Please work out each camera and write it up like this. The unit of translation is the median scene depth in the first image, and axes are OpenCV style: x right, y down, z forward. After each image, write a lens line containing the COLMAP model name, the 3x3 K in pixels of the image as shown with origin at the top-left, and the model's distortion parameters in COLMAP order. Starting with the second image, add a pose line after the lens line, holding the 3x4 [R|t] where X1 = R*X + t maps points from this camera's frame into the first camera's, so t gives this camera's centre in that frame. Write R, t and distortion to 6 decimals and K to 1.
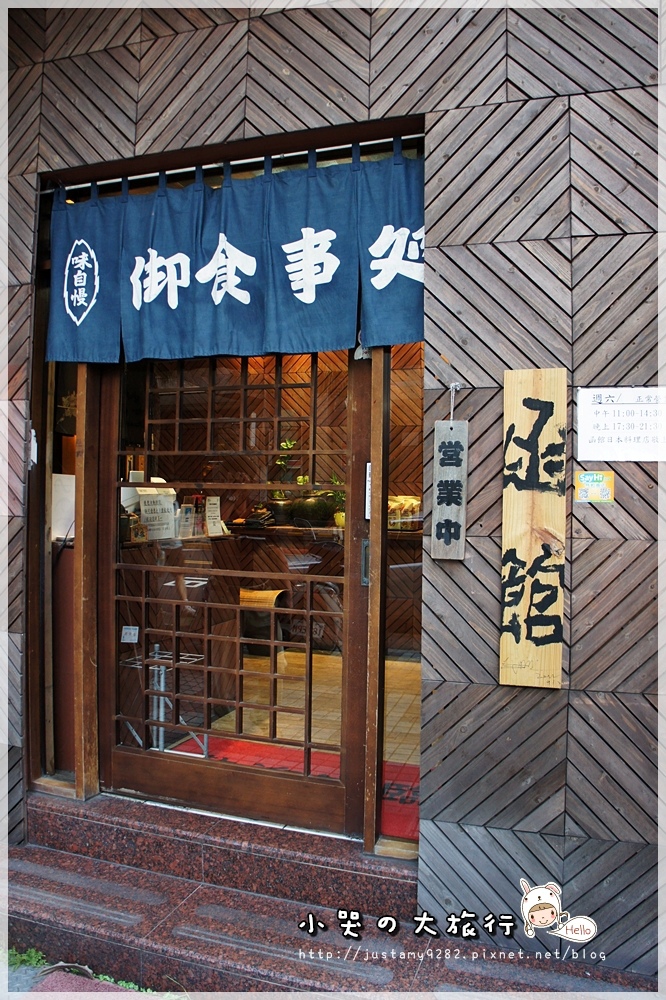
lens RADIAL K [[663.2, 0, 333.0], [0, 663.2, 500.0], [0, 0, 1]] dist [-0.154795, 0.095100]
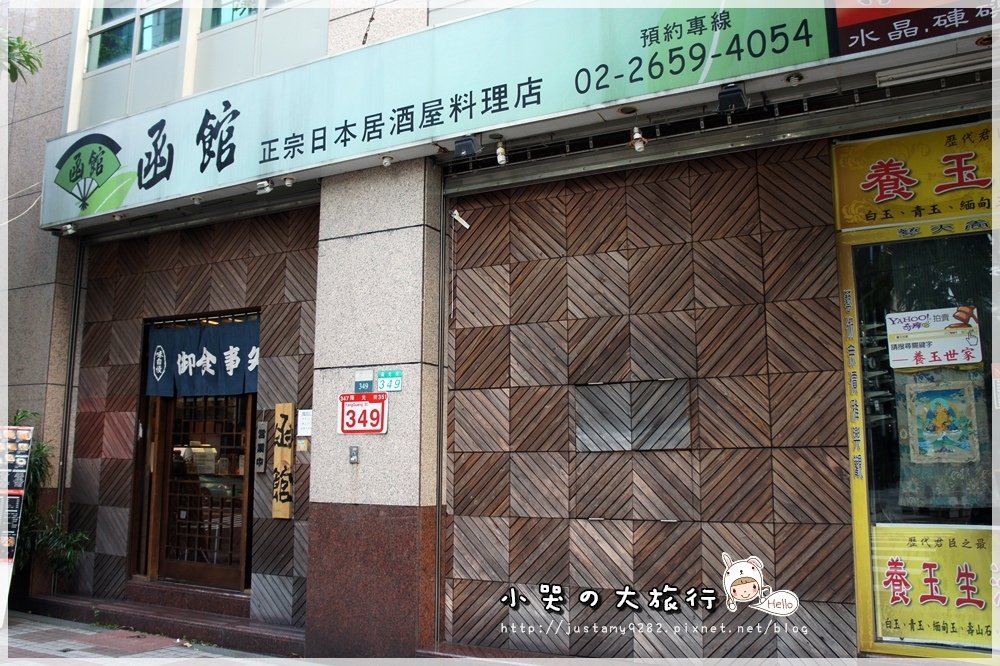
lens RADIAL K [[809.1, 0, 500.0], [0, 809.1, 333.0], [0, 0, 1]] dist [-0.005813, 0.000635]
pose [[0.979224, -0.049533, -0.196640, 1.737700], [0.021777, 0.989787, -0.140880, 0.010216], [0.201610, 0.133670, 0.970302, -2.035506]]
